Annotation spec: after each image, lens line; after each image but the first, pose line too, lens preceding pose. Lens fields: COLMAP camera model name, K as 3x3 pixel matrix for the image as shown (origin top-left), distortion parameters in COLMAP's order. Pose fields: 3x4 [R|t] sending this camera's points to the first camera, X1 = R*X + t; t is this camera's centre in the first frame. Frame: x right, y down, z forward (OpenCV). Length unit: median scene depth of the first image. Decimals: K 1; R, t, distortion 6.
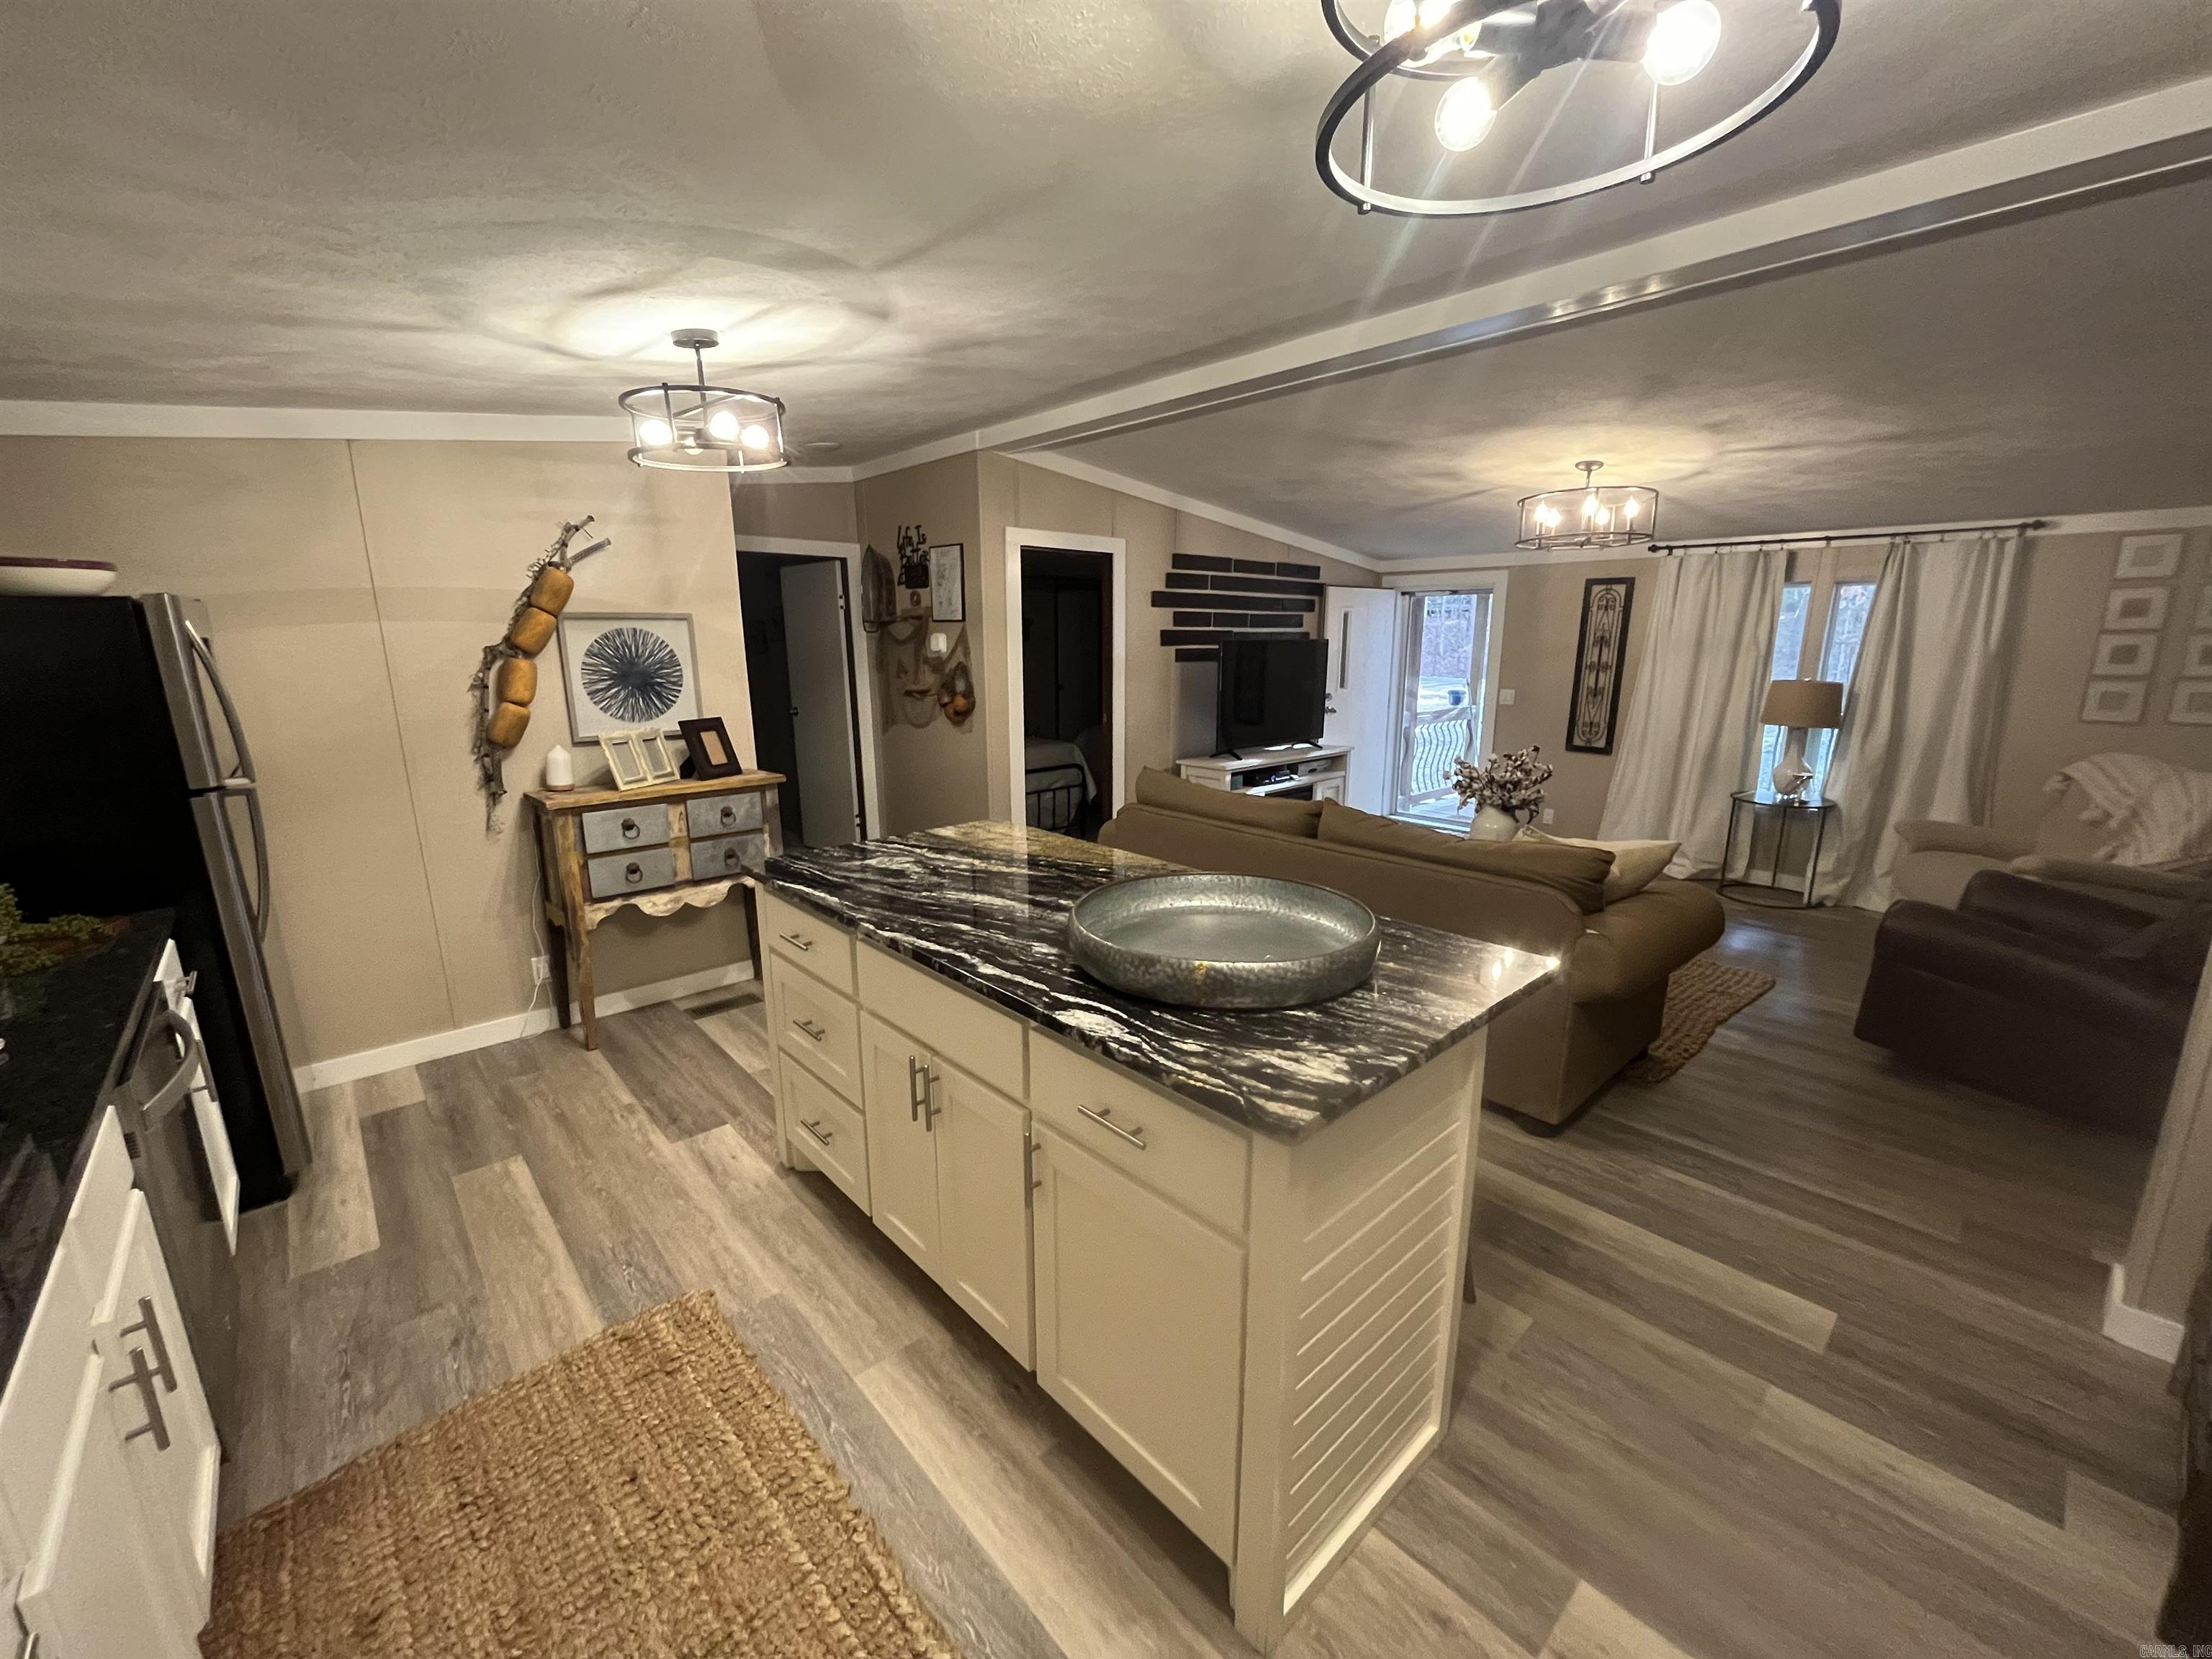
lens RADIAL K [[891.1, 0, 1103.7], [0, 891.1, 837.5], [0, 0, 1]] dist [-0.003853, -0.000122]
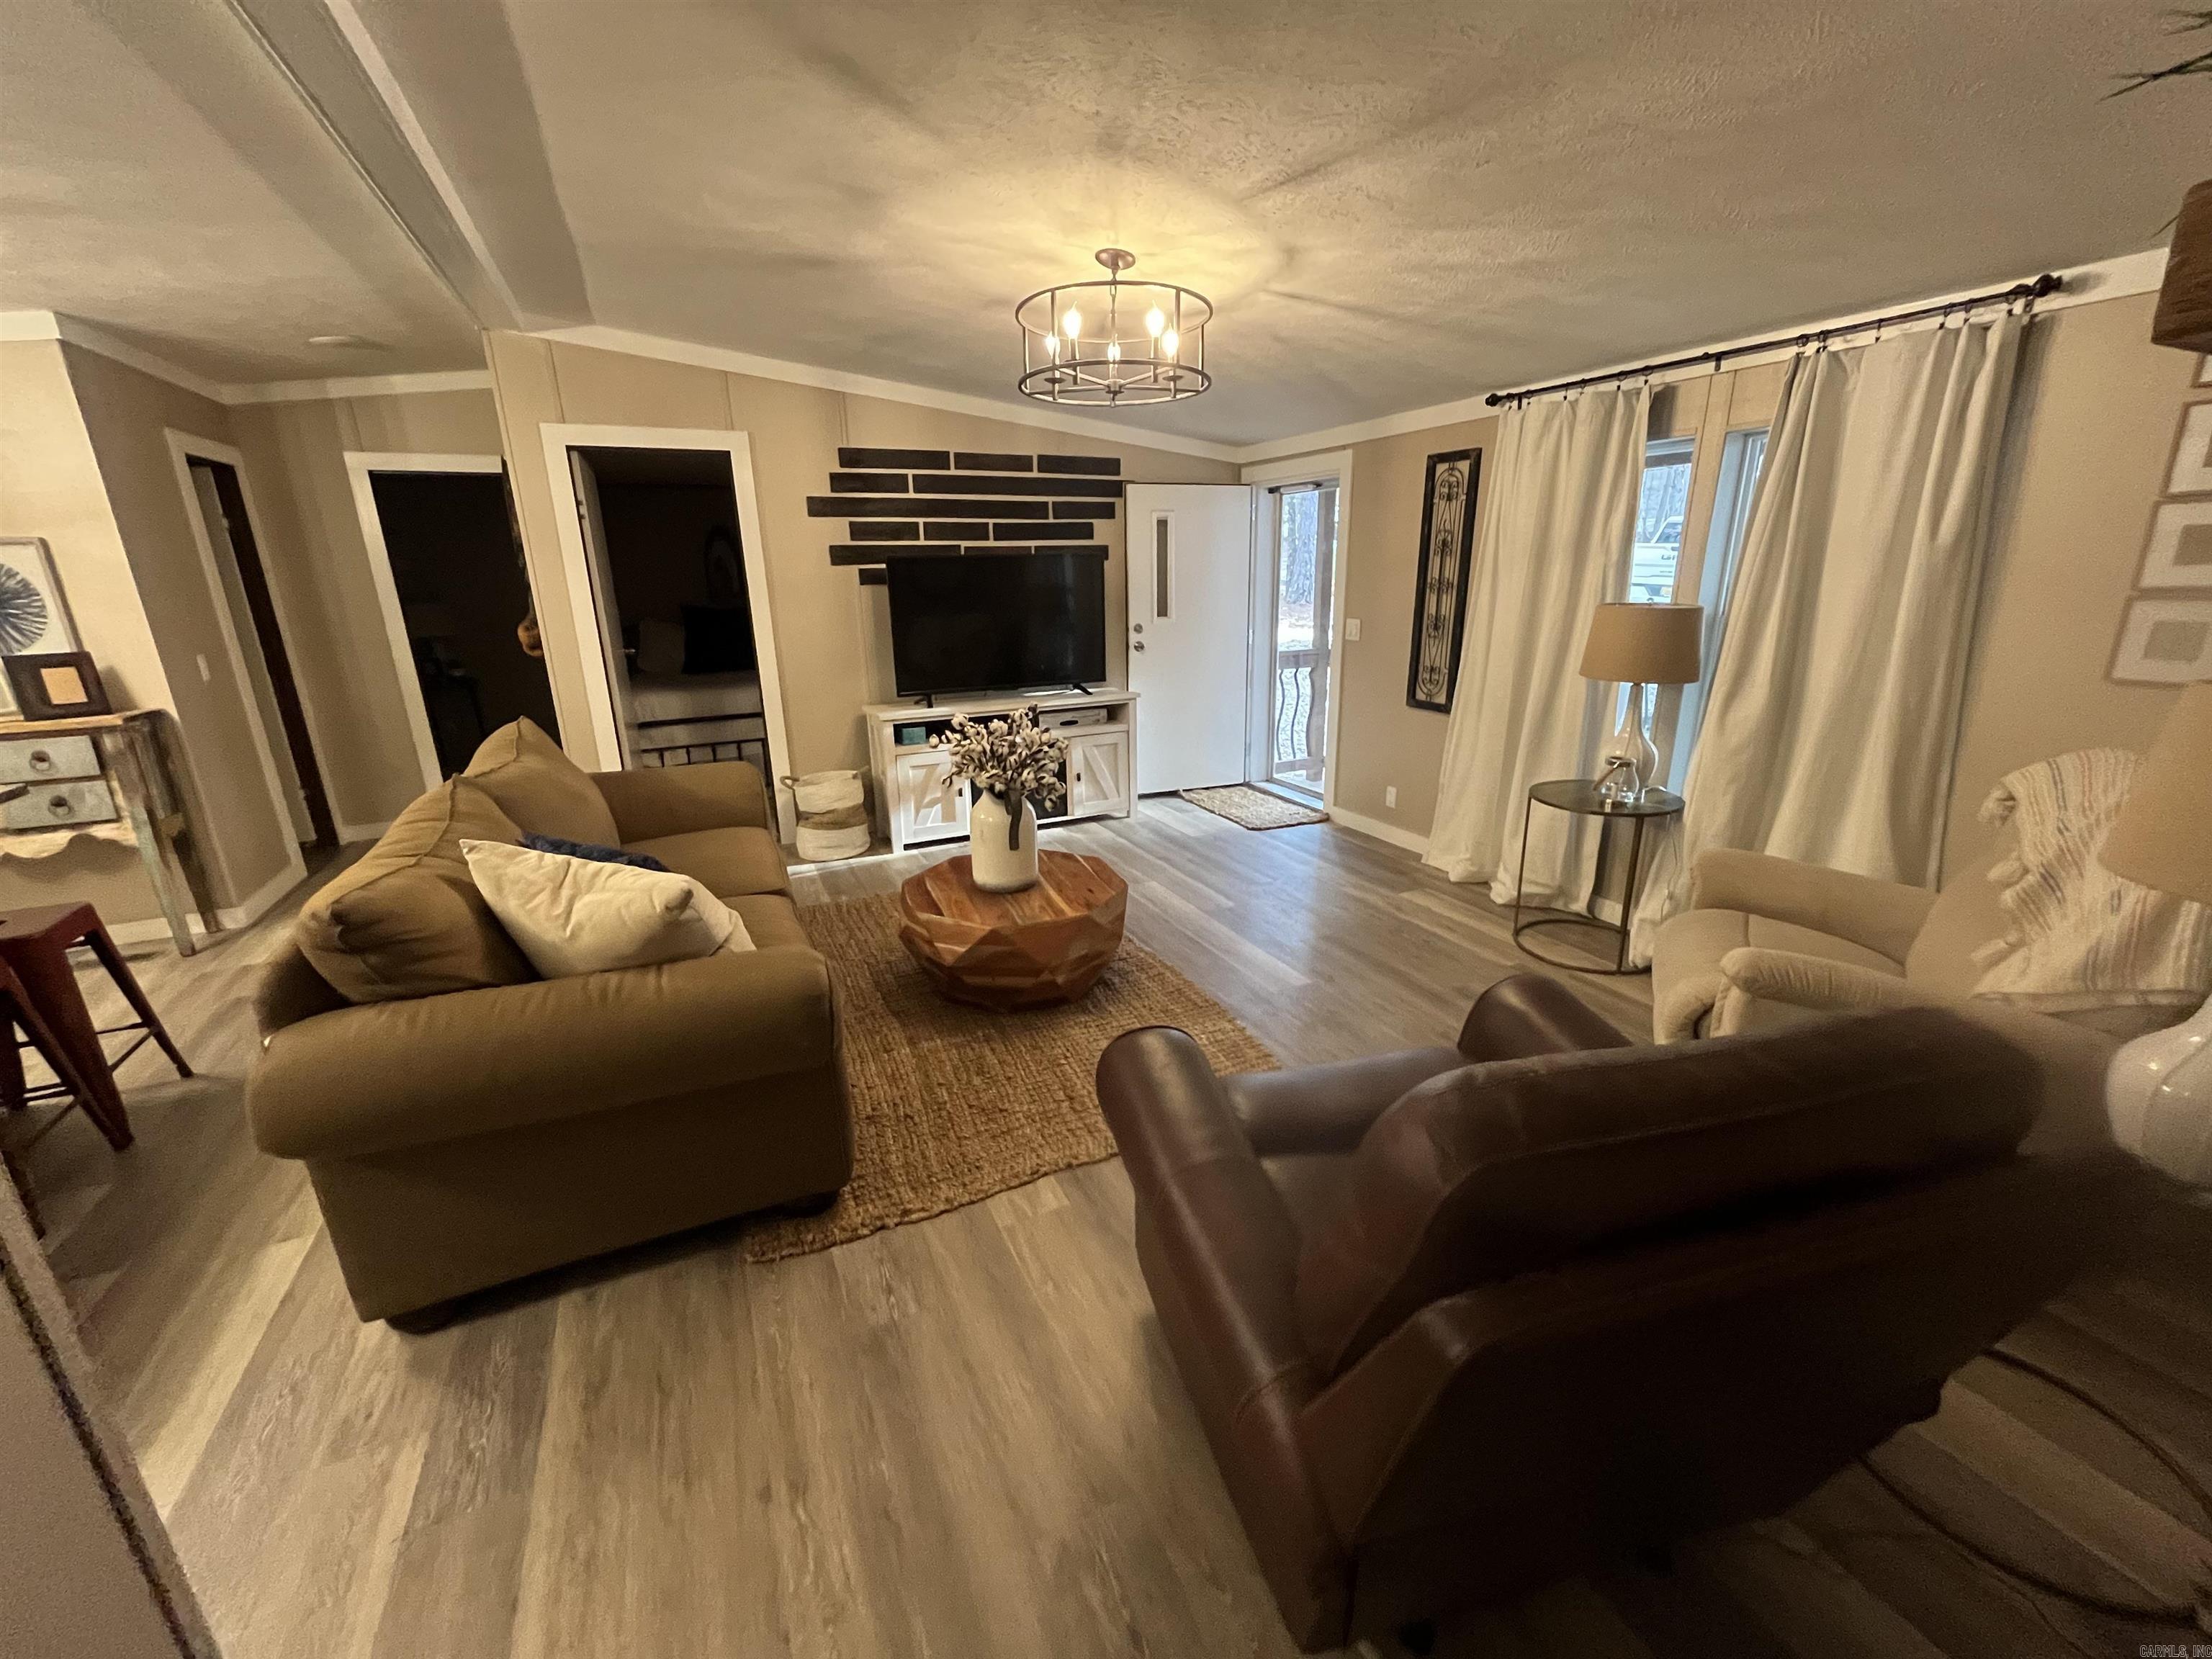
lens RADIAL K [[893.9, 0, 1106.2], [0, 893.9, 839.5], [0, 0, 1]] dist [-0.005768, 0.000168]
pose [[0.957393, 0.068670, -0.280506, 0.722555], [-0.047078, 0.995436, 0.083008, -0.058111], [0.284926, -0.066266, 0.956256, 0.353510]]
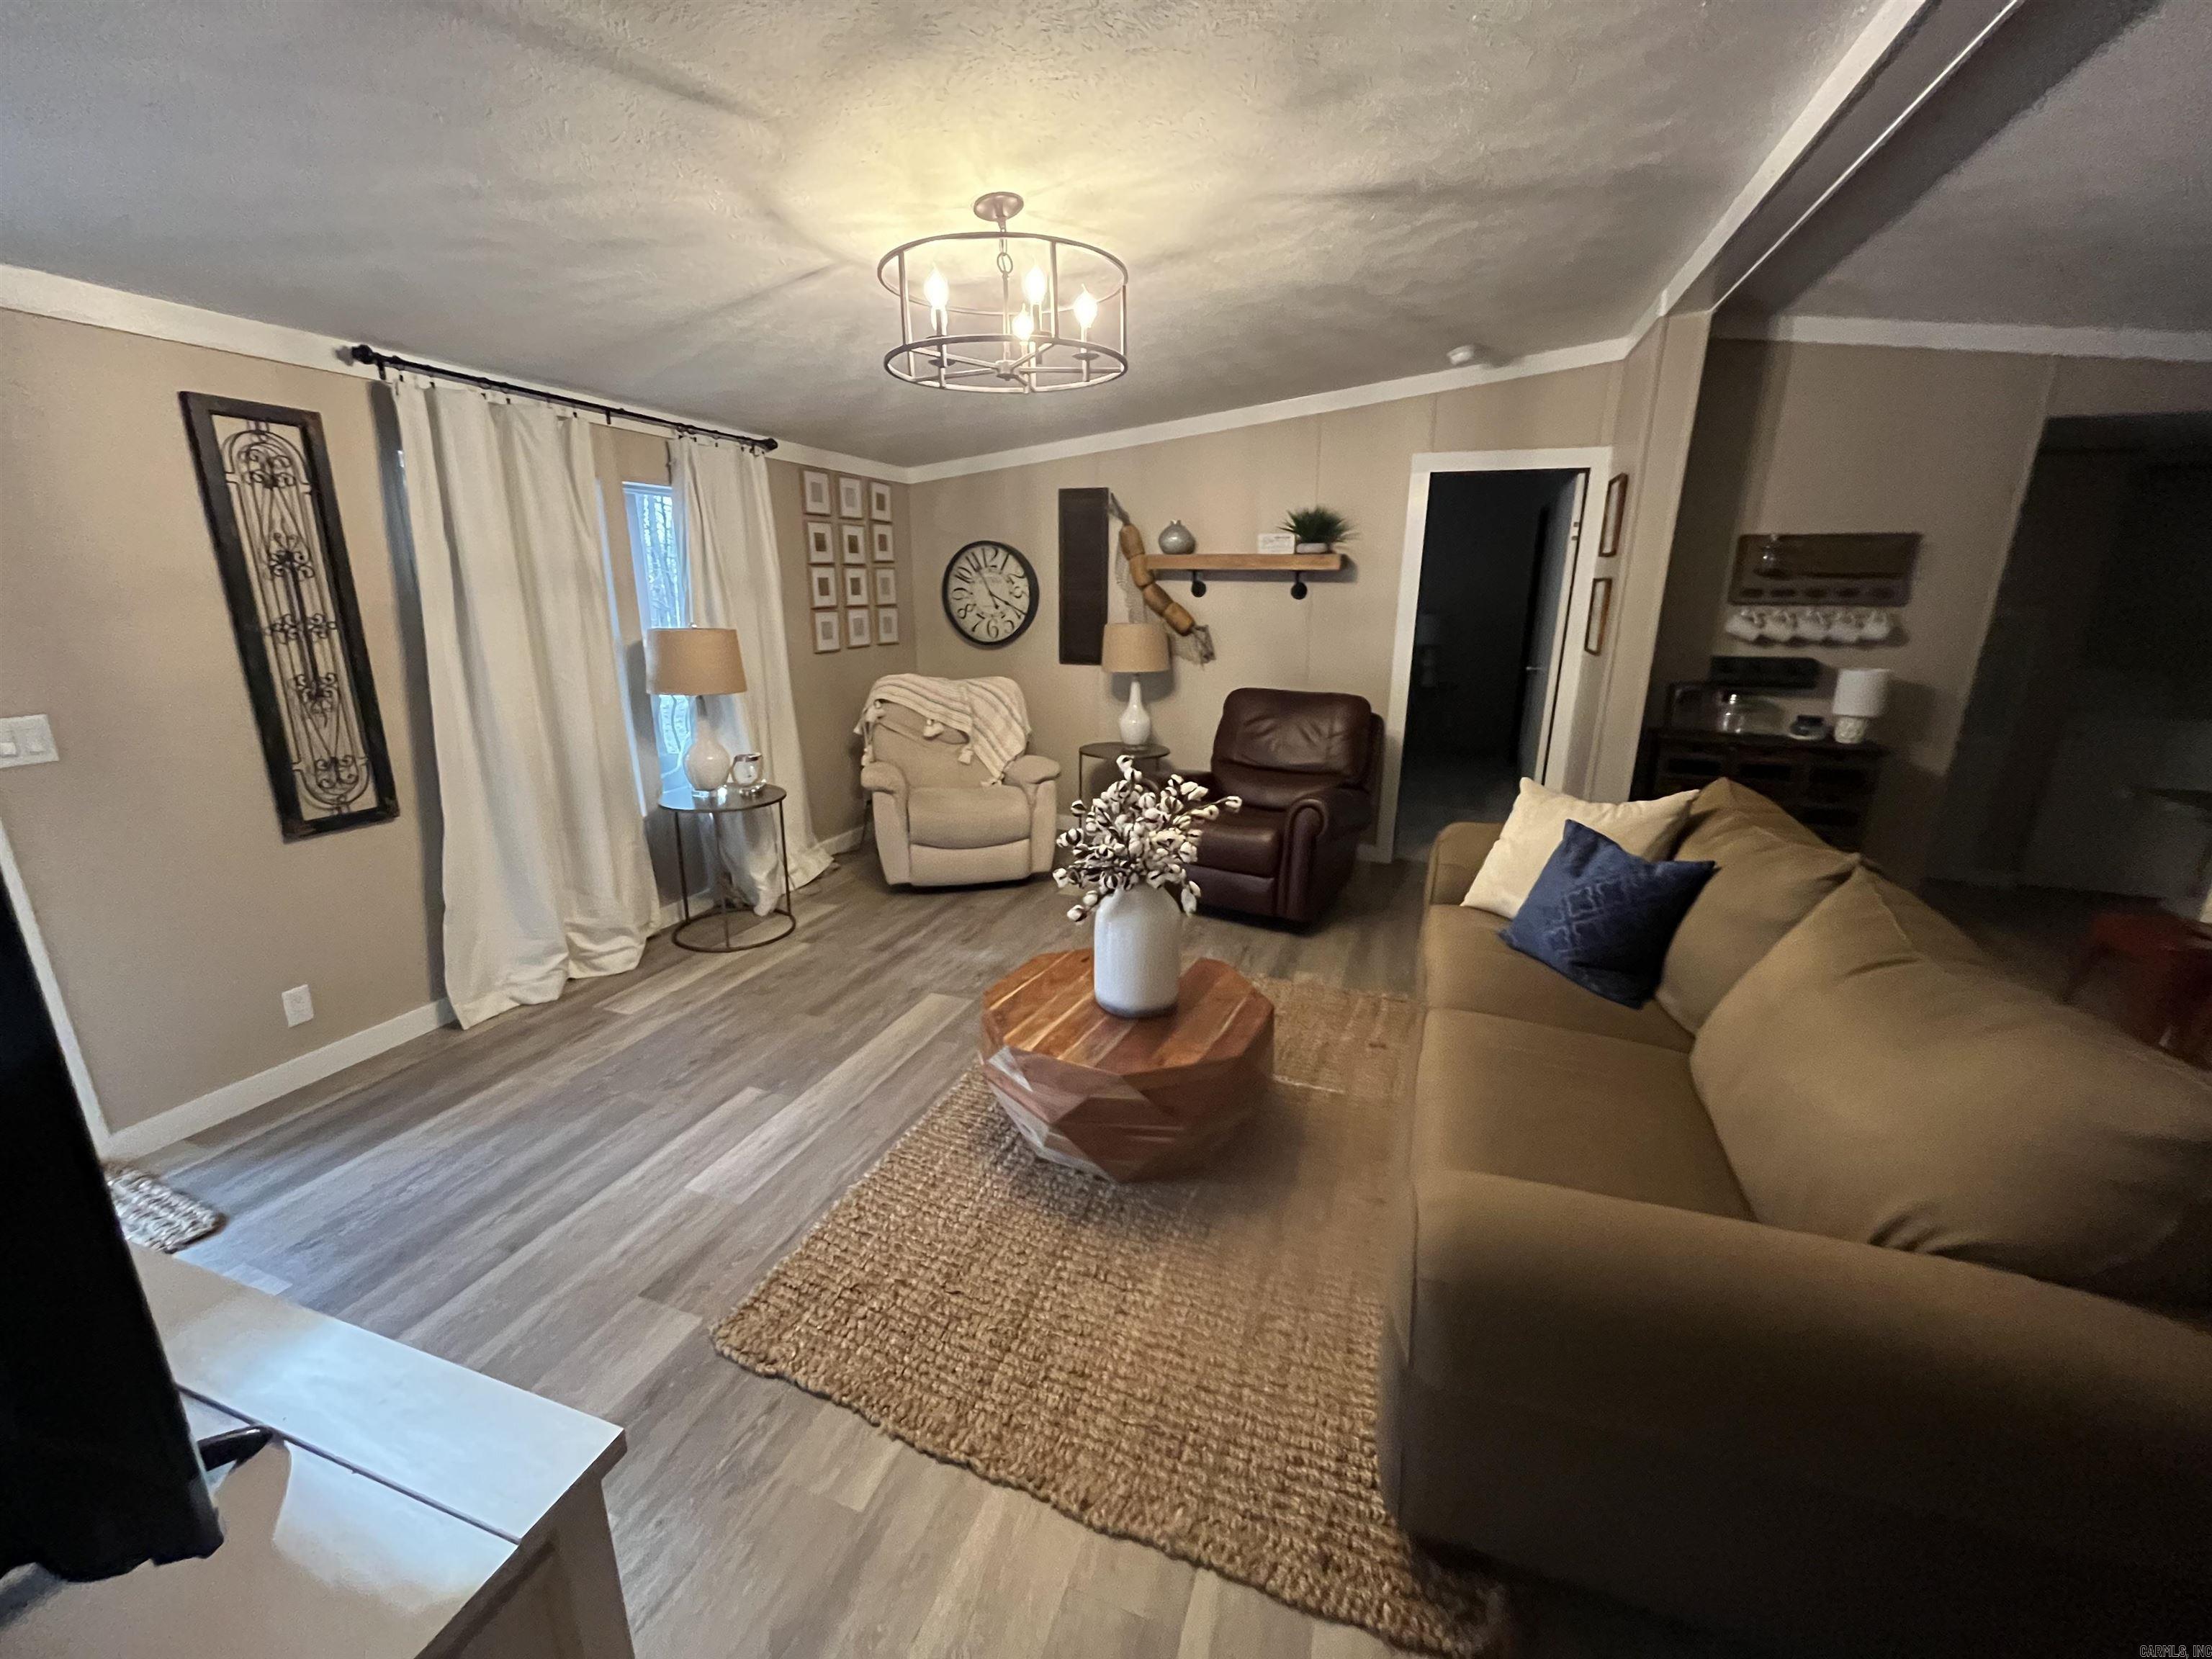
lens RADIAL K [[889.8, 0, 1103.3], [0, 889.8, 838.3], [0, 0, 1]] dist [-0.001759, -0.001143]
pose [[-0.469111, -0.242658, 0.849148, 0.008073], [0.186208, 0.912717, 0.363695, -0.256678], [-0.863285, 0.328731, -0.382981, 1.216623]]
